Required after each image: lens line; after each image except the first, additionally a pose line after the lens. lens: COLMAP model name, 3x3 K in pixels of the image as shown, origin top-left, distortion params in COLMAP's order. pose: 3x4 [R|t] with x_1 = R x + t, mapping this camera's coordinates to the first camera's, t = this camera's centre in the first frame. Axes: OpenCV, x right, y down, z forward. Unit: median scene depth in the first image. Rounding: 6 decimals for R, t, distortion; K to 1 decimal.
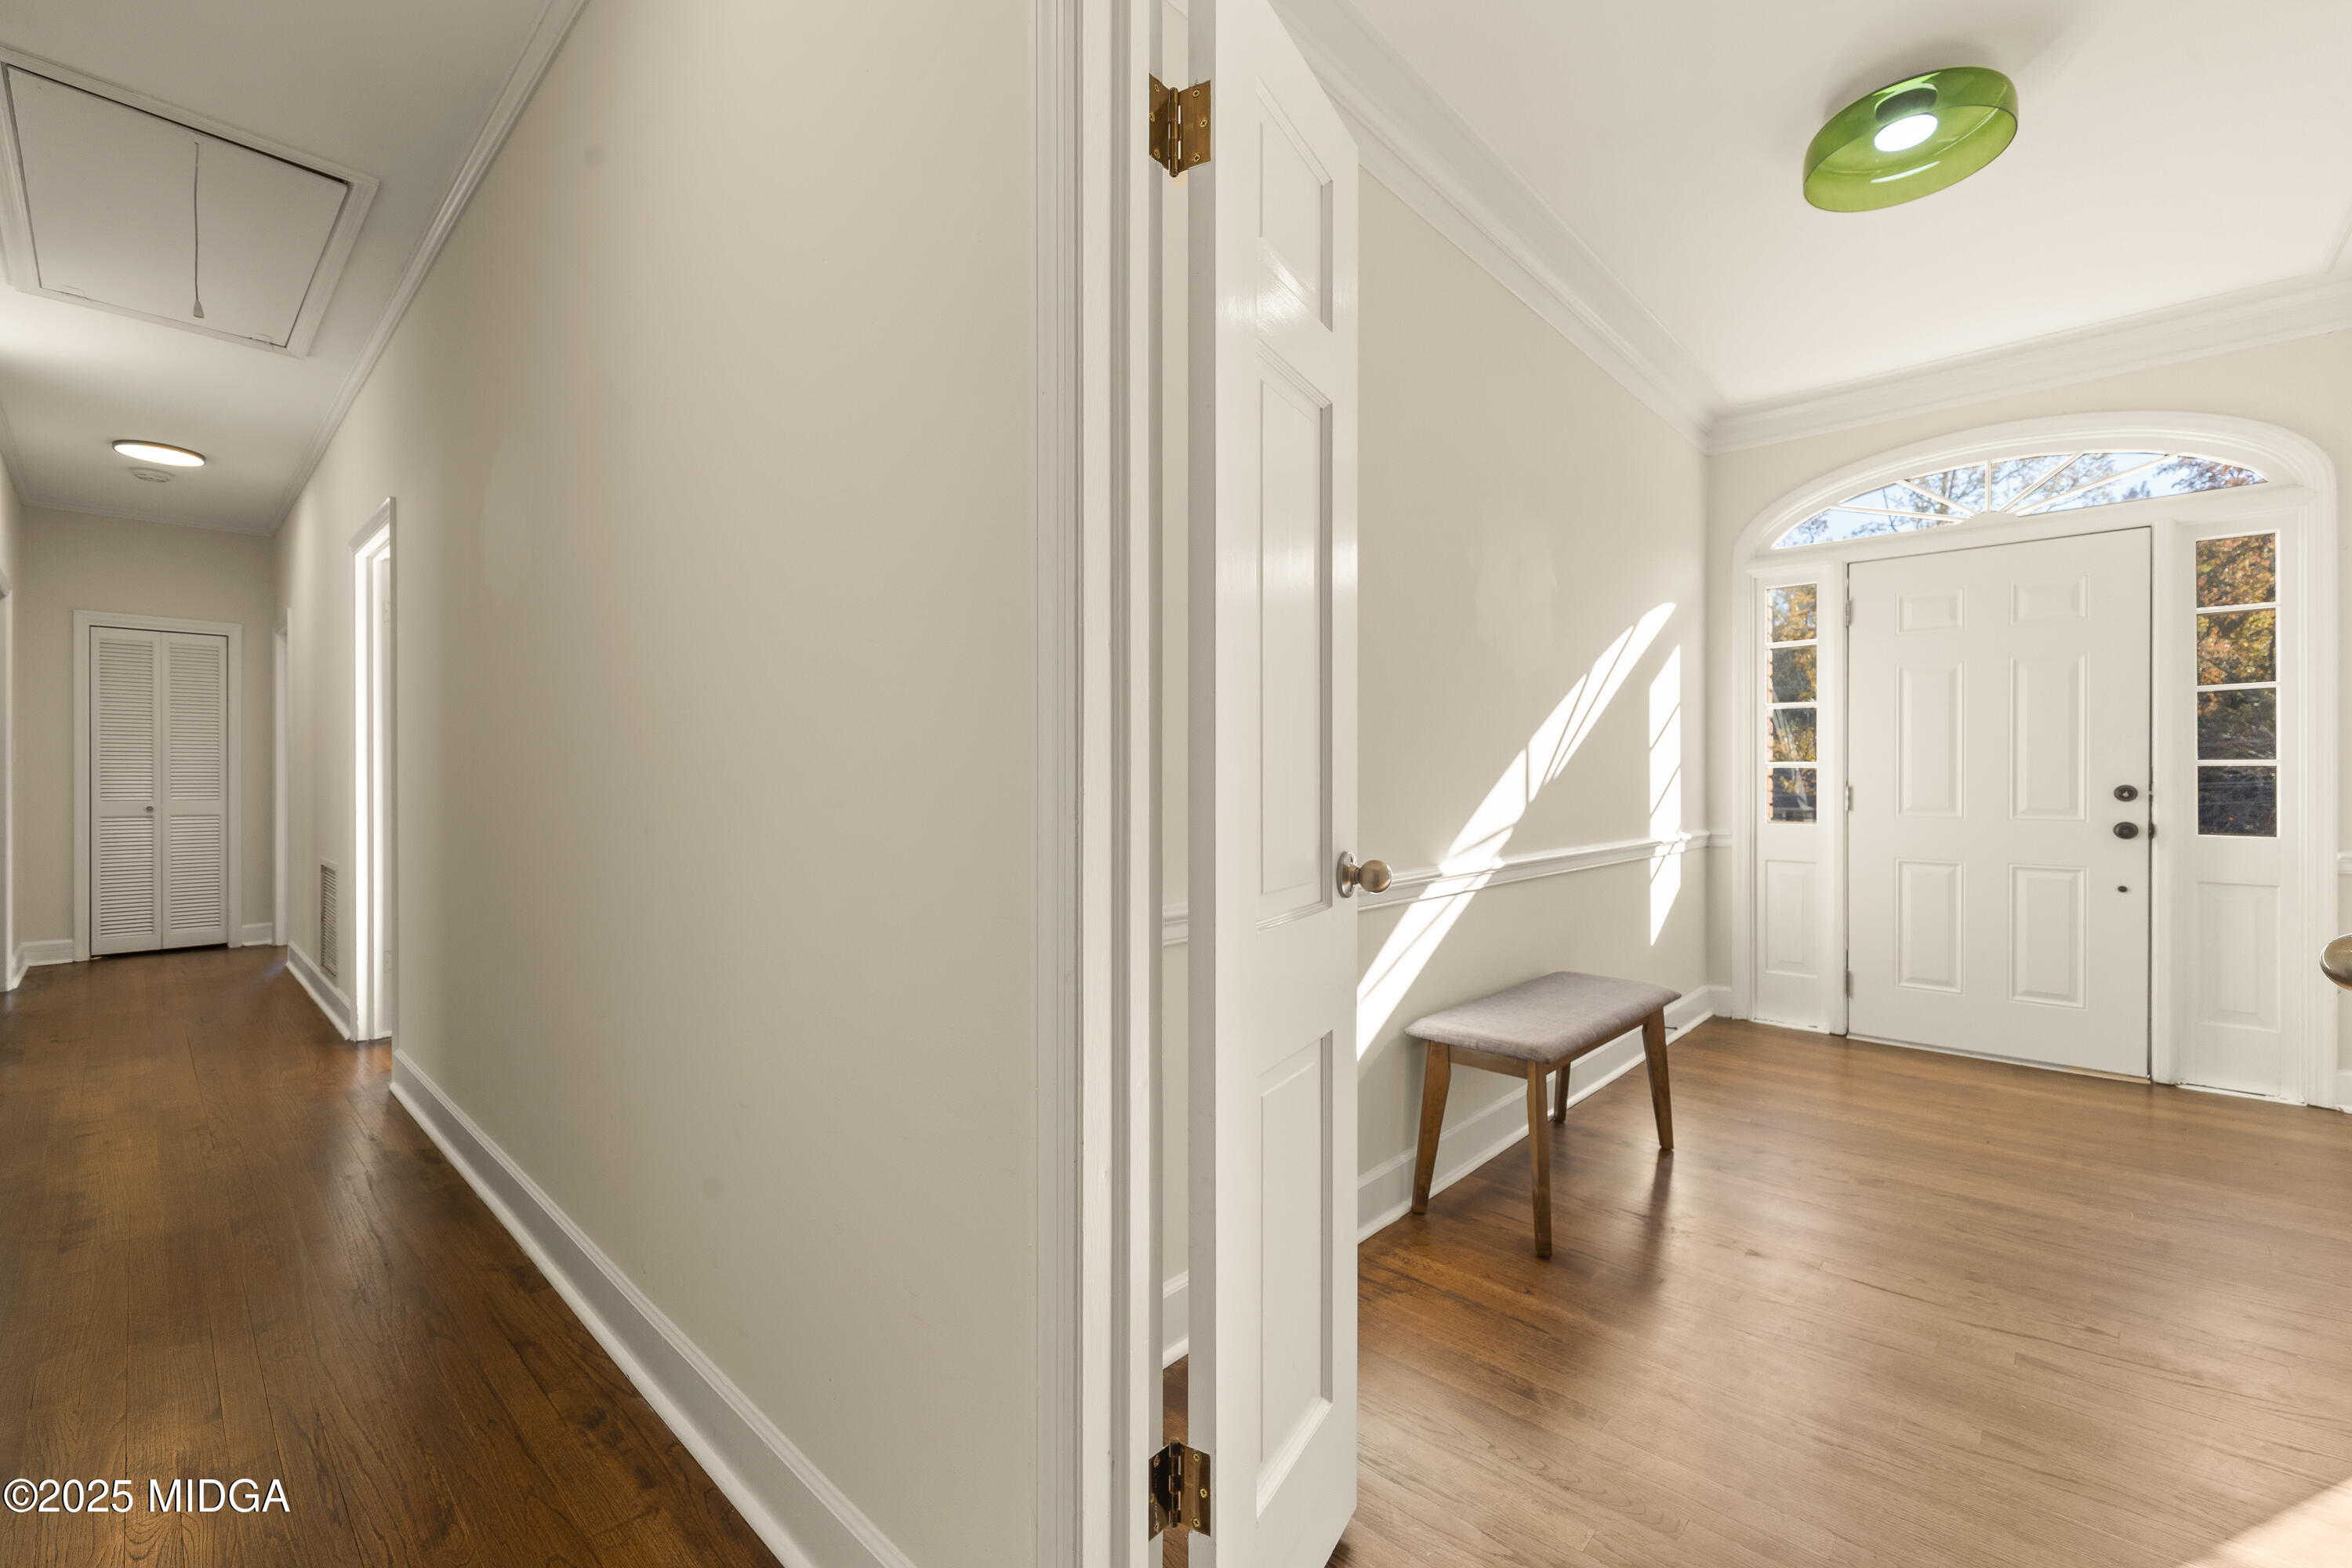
lens RADIAL K [[972.4, 0, 1167.9], [0, 972.4, 767.5], [0, 0, 1]] dist [0.010534, 0.000155]
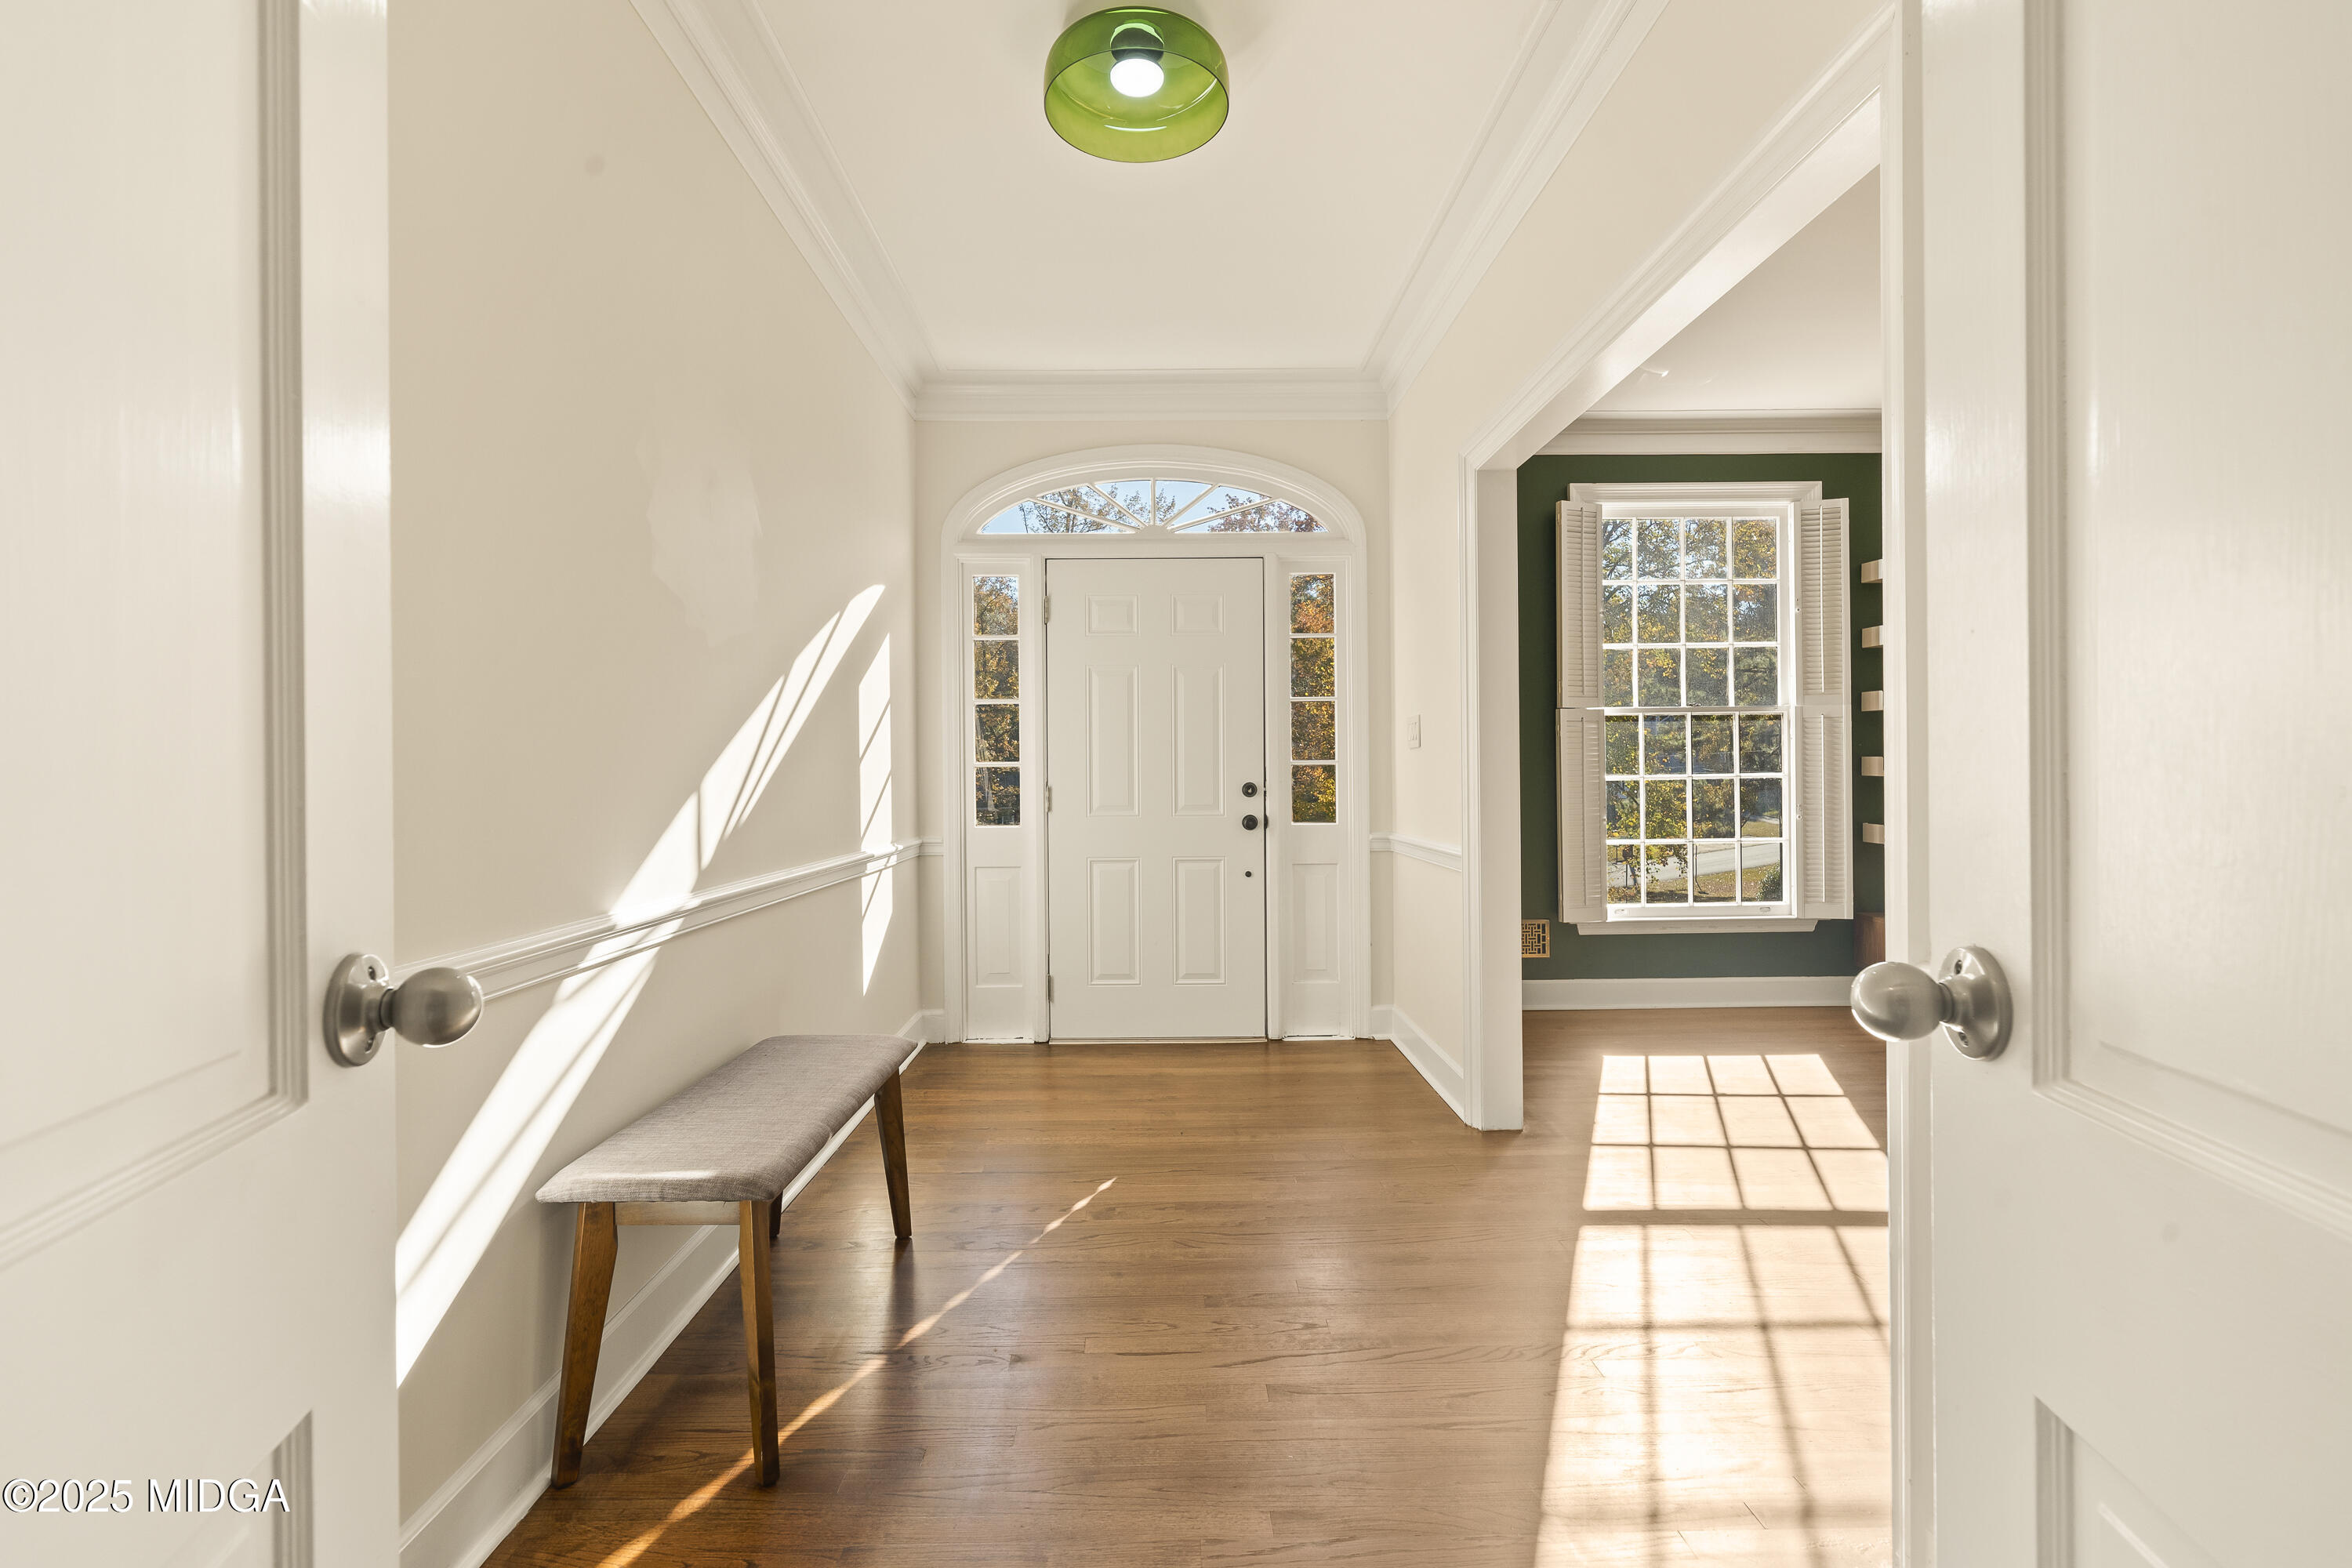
lens RADIAL K [[1061.3, 0, 1162.9], [0, 1061.3, 783.3], [0, 0, 1]] dist [-0.007009, -0.000049]
pose [[0.719777, -0.010219, 0.694130, 0.053680], [0.002821, 0.999926, 0.011795, 0.004095], [-0.694200, -0.006532, 0.719753, 0.196817]]
